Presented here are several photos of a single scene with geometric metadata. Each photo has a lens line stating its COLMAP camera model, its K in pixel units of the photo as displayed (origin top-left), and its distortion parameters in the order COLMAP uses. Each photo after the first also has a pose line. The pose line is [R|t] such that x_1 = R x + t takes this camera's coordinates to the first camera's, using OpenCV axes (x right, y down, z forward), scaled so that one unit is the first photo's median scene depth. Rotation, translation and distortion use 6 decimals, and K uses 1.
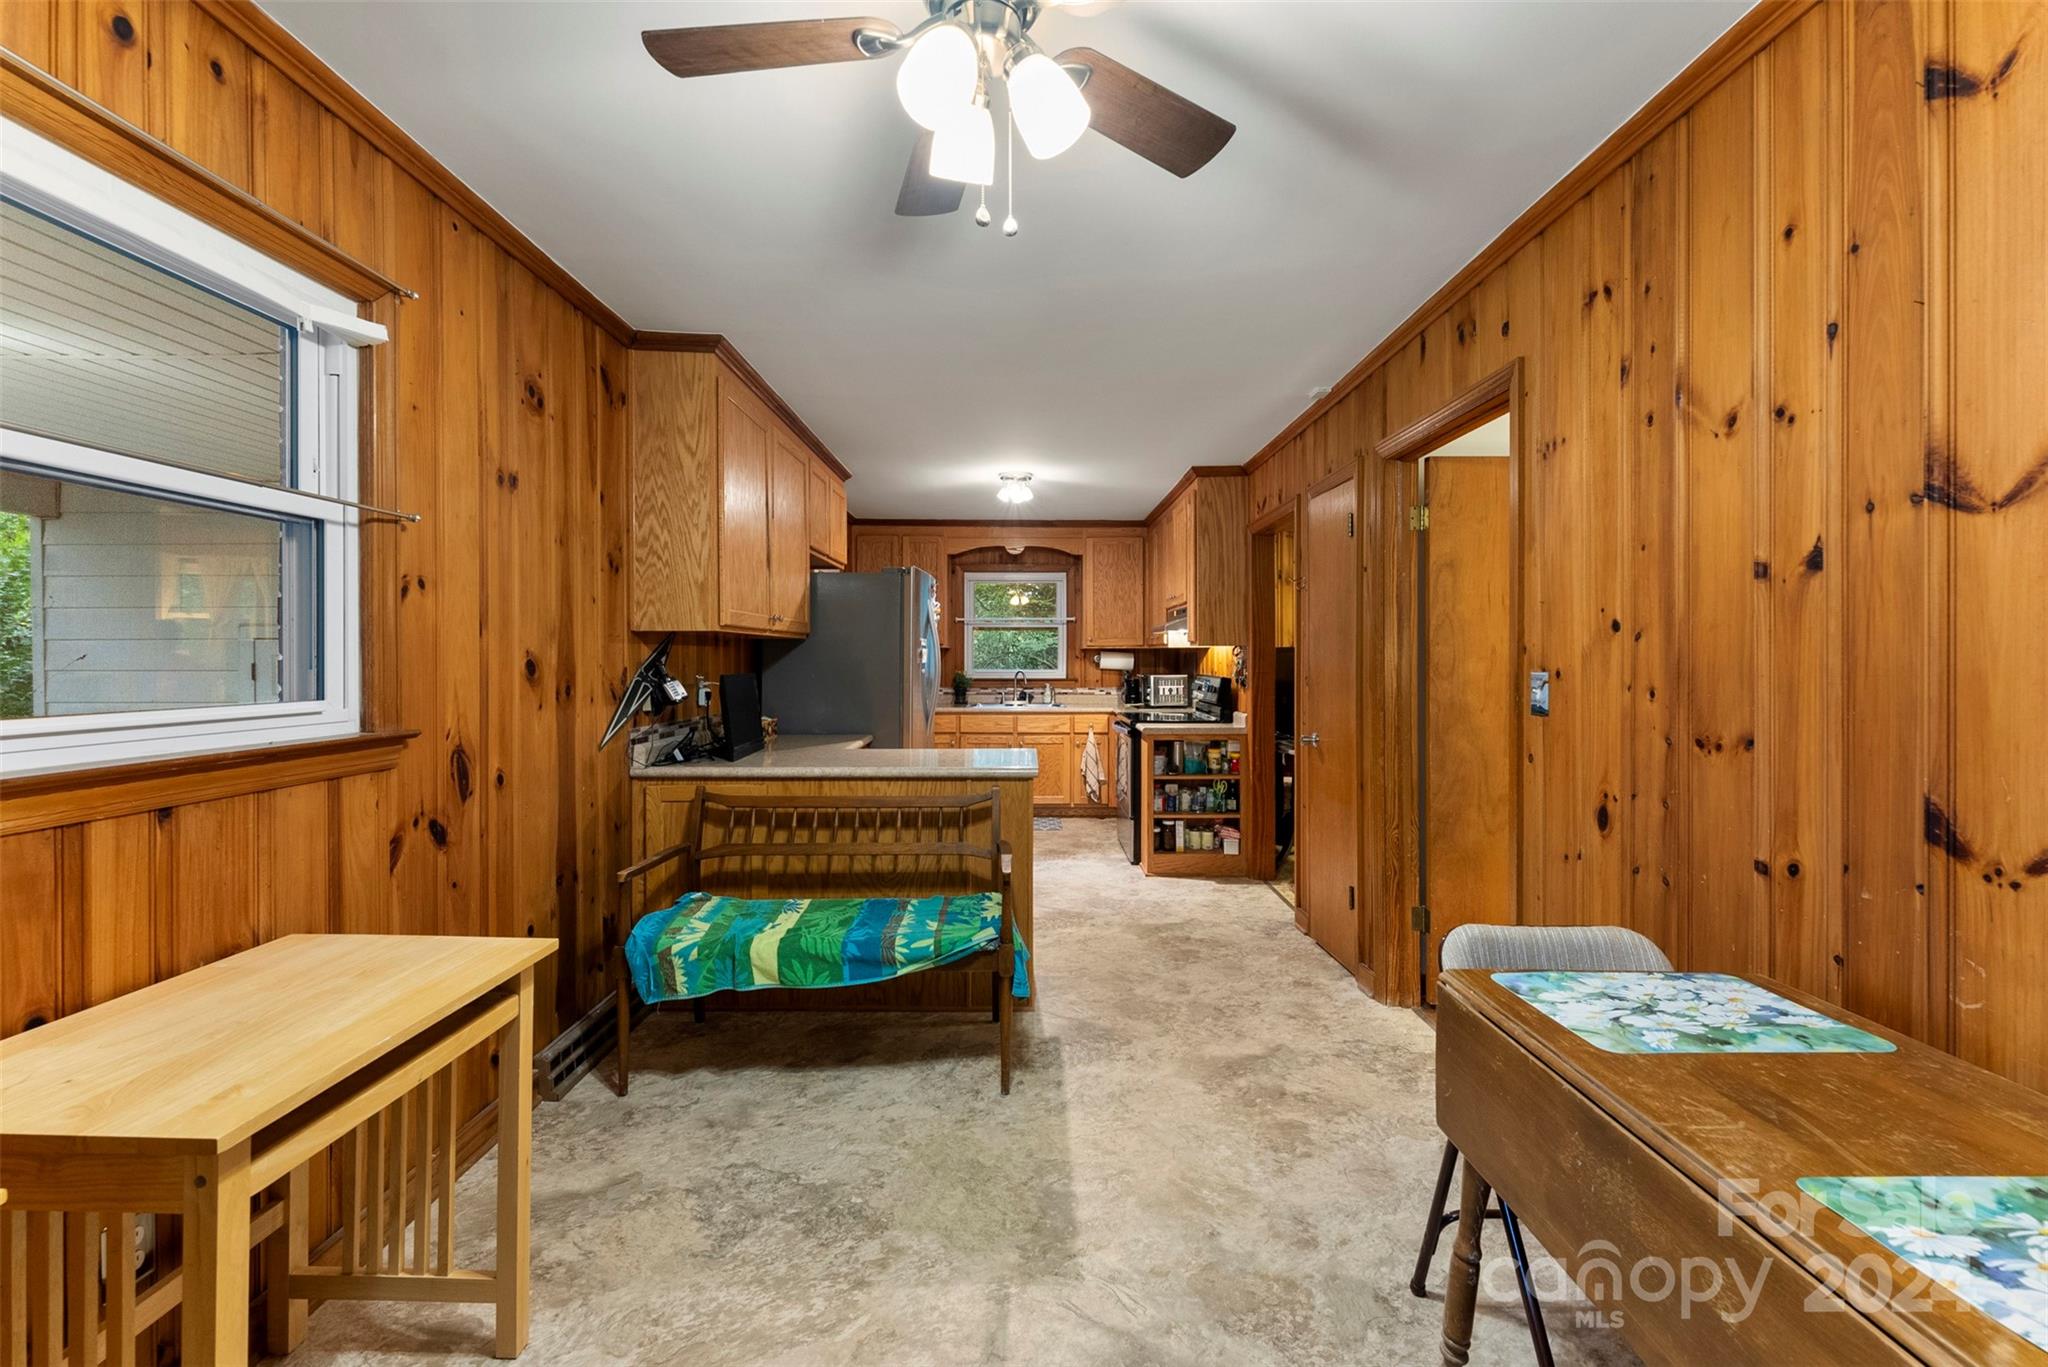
lens RADIAL K [[830.6, 0, 1020.8], [0, 830.6, 665.1], [0, 0, 1]] dist [0.000705, 0.000189]
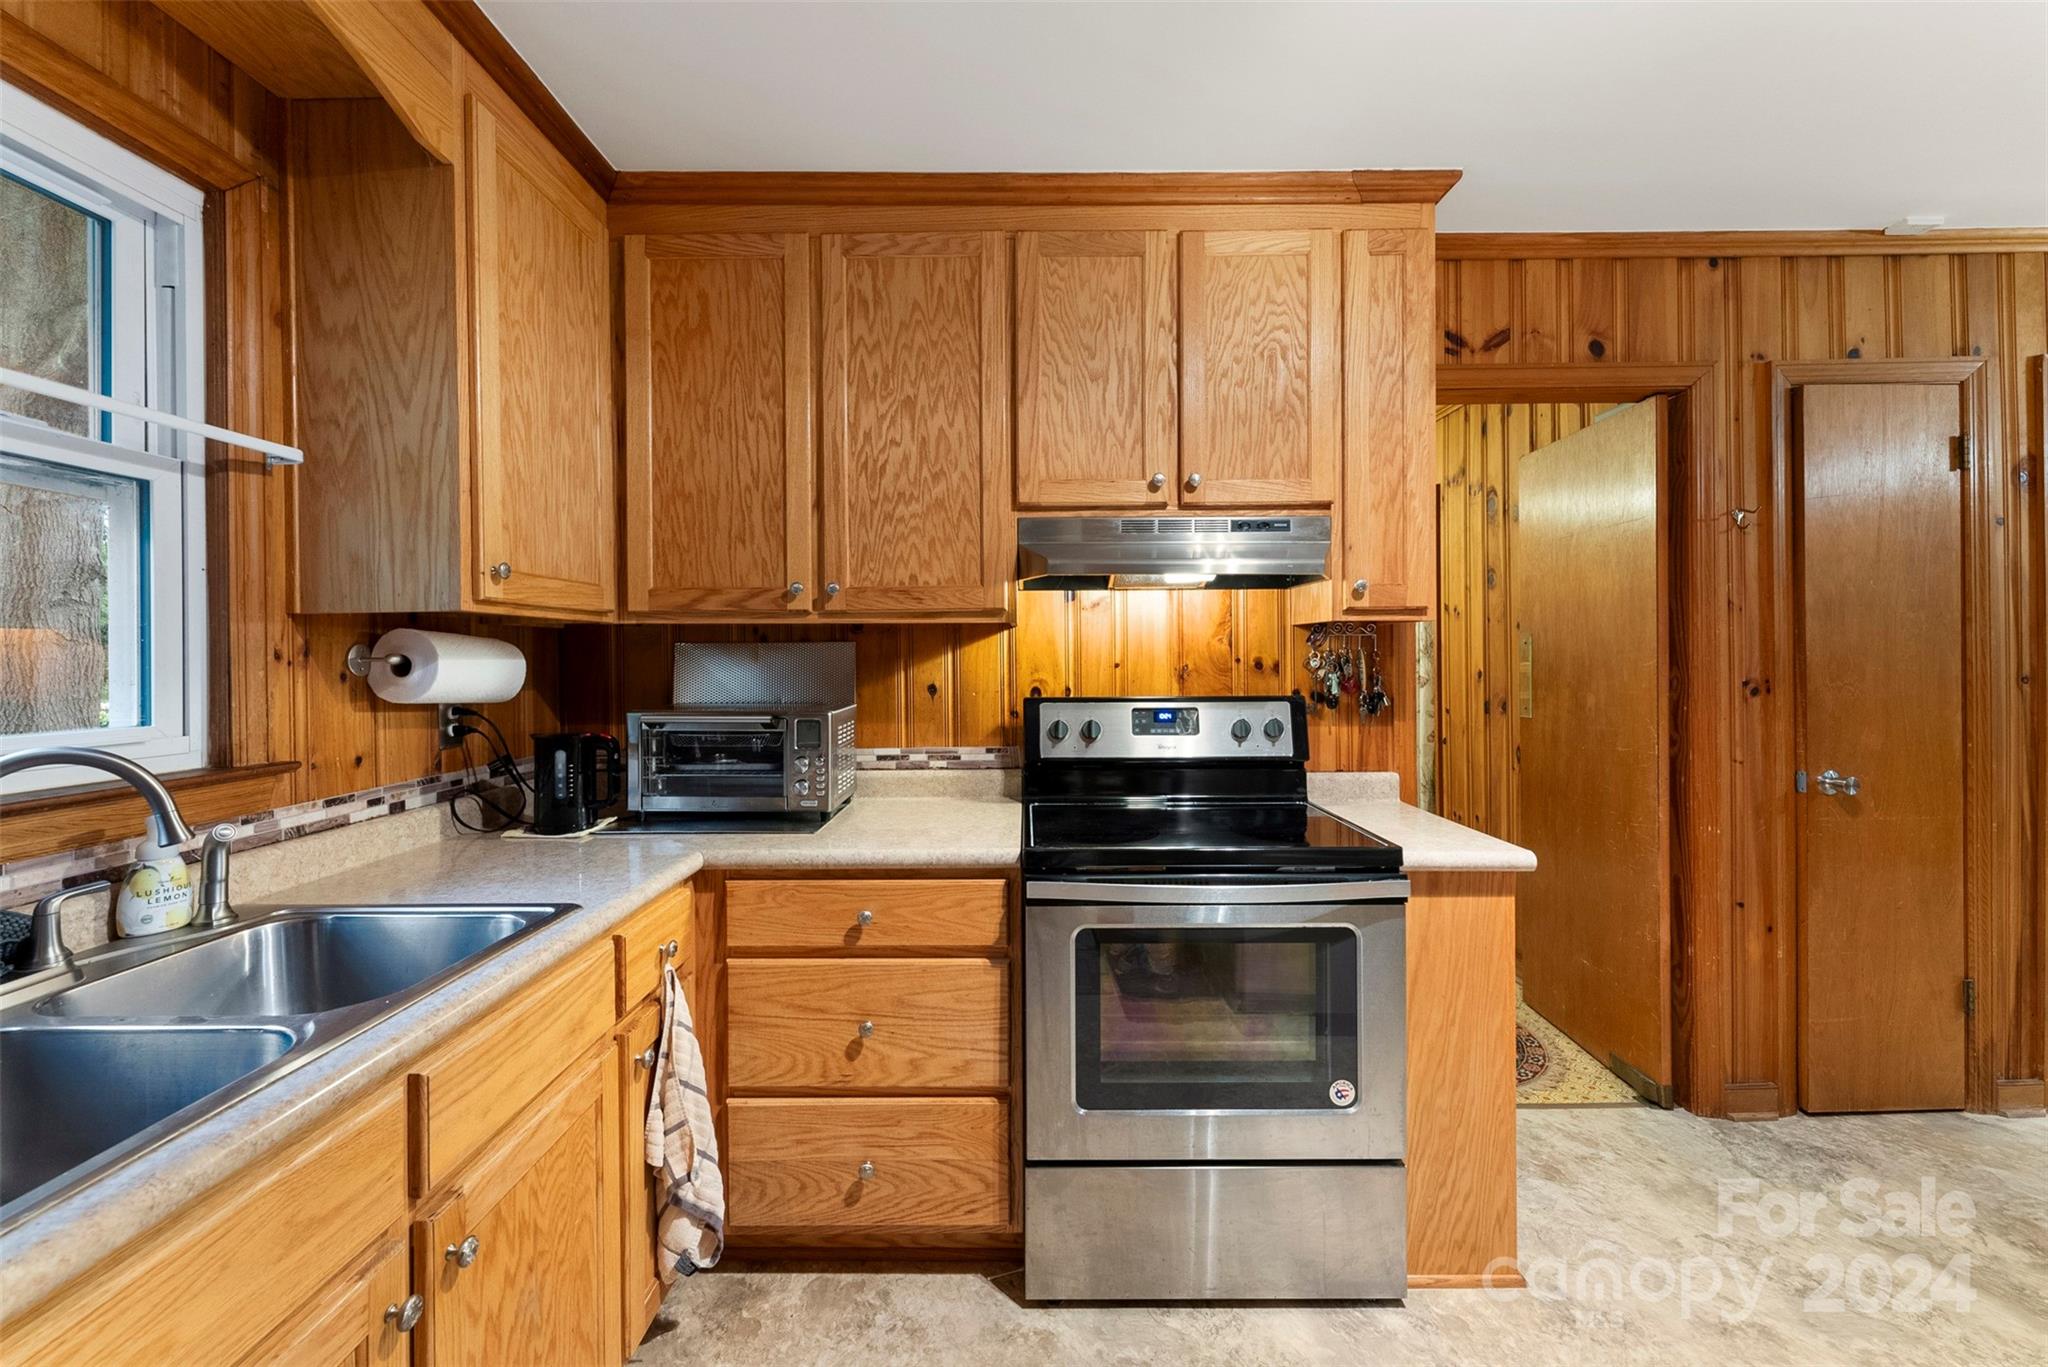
lens RADIAL K [[830.6, 0, 1022.9], [0, 830.6, 664.1], [0, 0, 1]] dist [0.000705, 0.000189]
pose [[-0.008312, -0.005223, 0.999952, -0.284444], [0.016176, 0.999855, 0.005357, -0.012093], [-0.999835, 0.016220, -0.008226, 1.802551]]
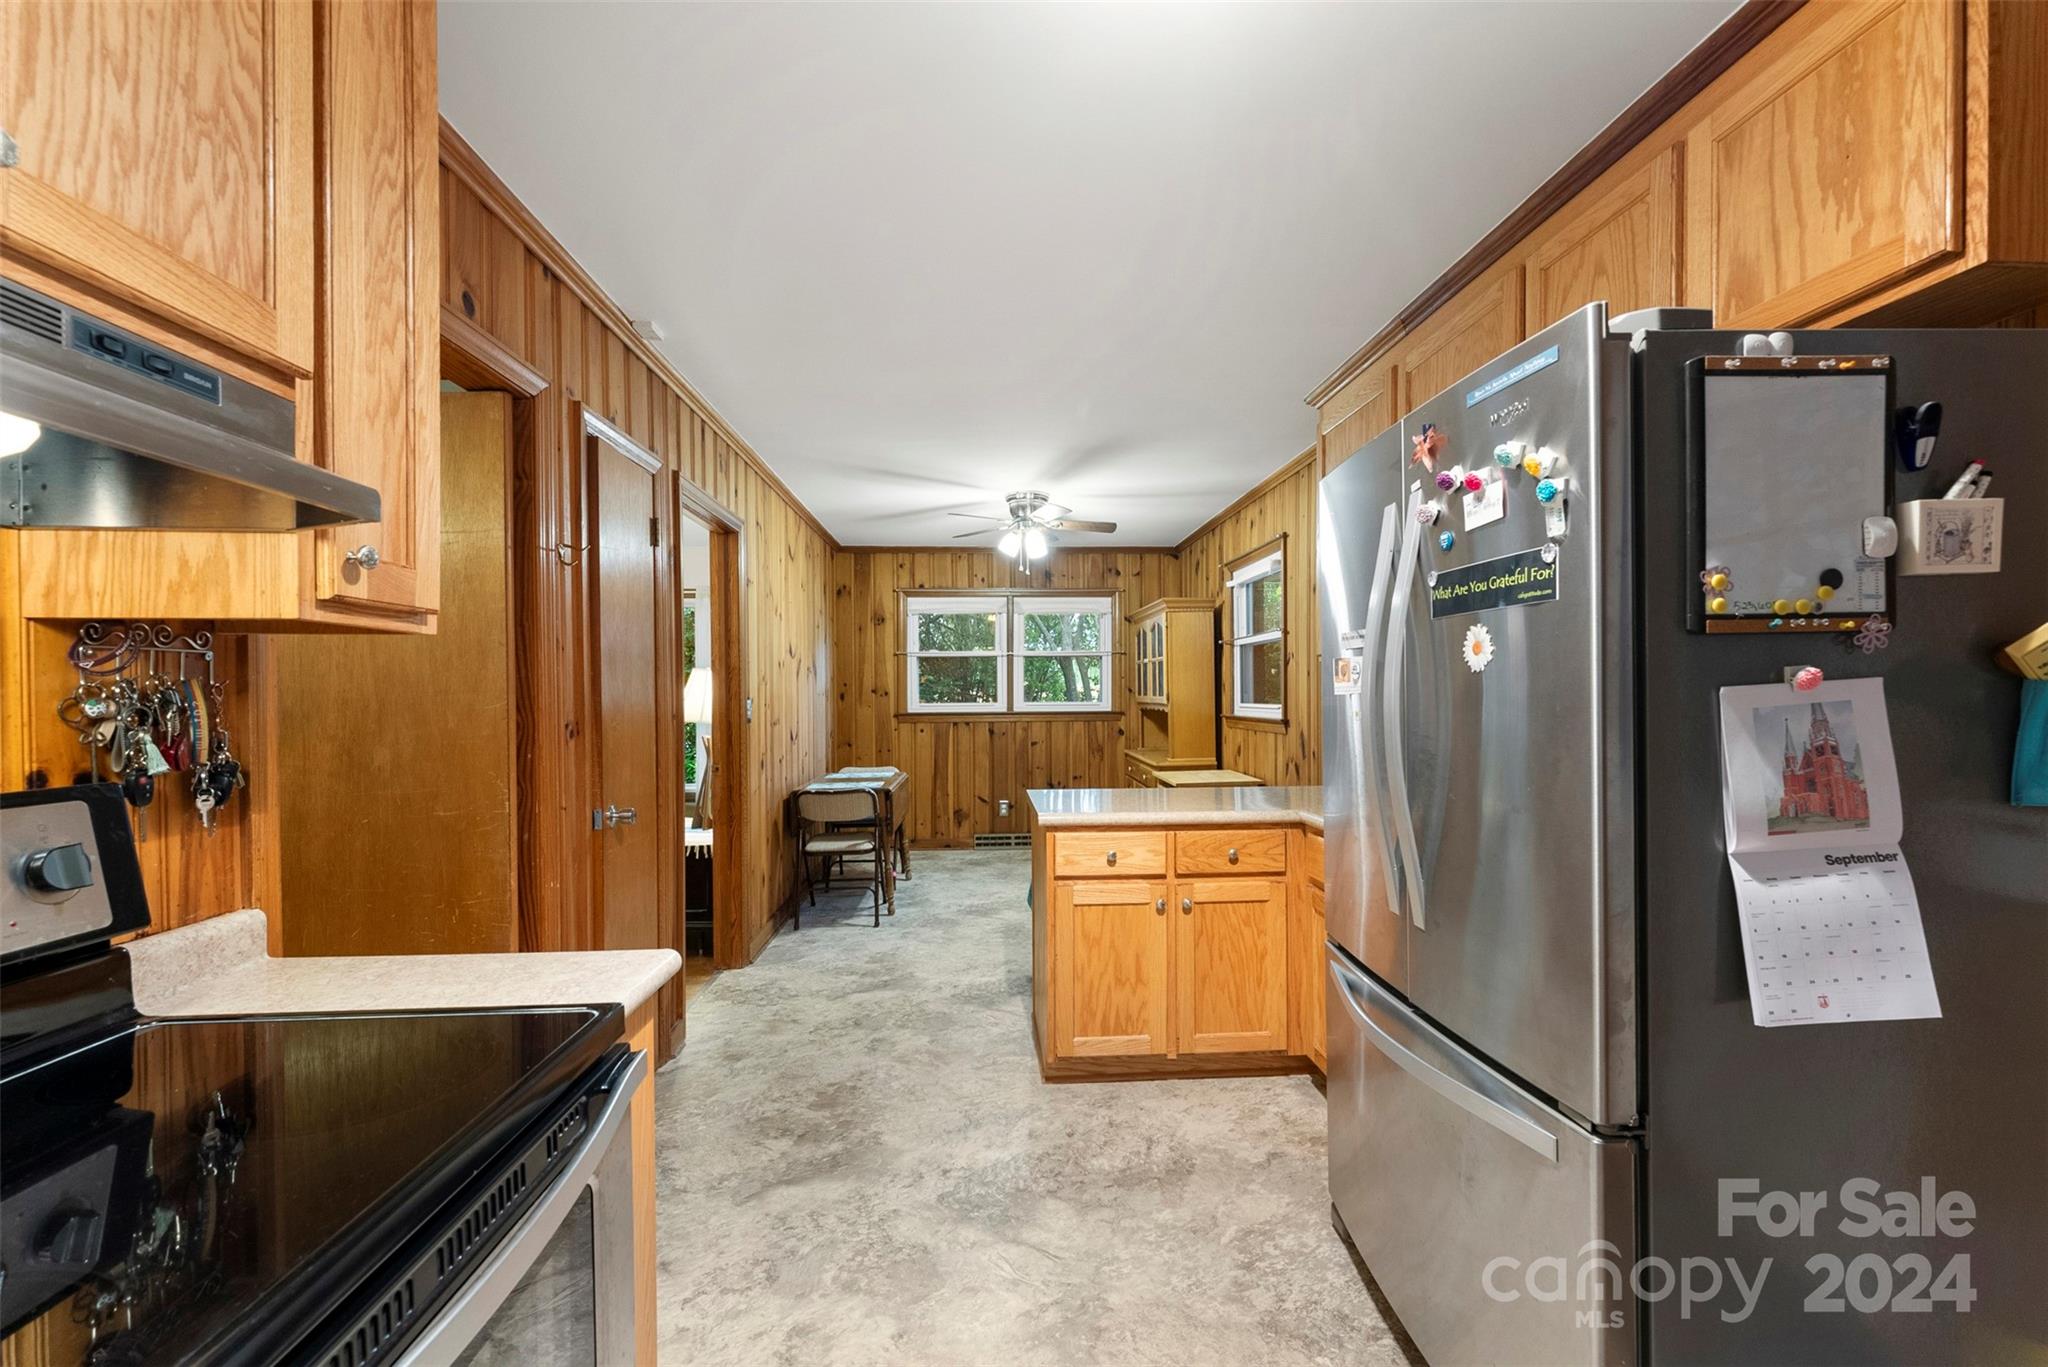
lens RADIAL K [[830.6, 0, 1018.1], [0, 830.6, 699.0], [0, 0, 1]] dist [0.000705, 0.000189]
pose [[-0.998570, 0.010710, -0.052383, 0.077415], [0.009997, 0.999854, 0.013848, -0.009612], [0.052524, 0.013304, -0.998531, 1.879793]]
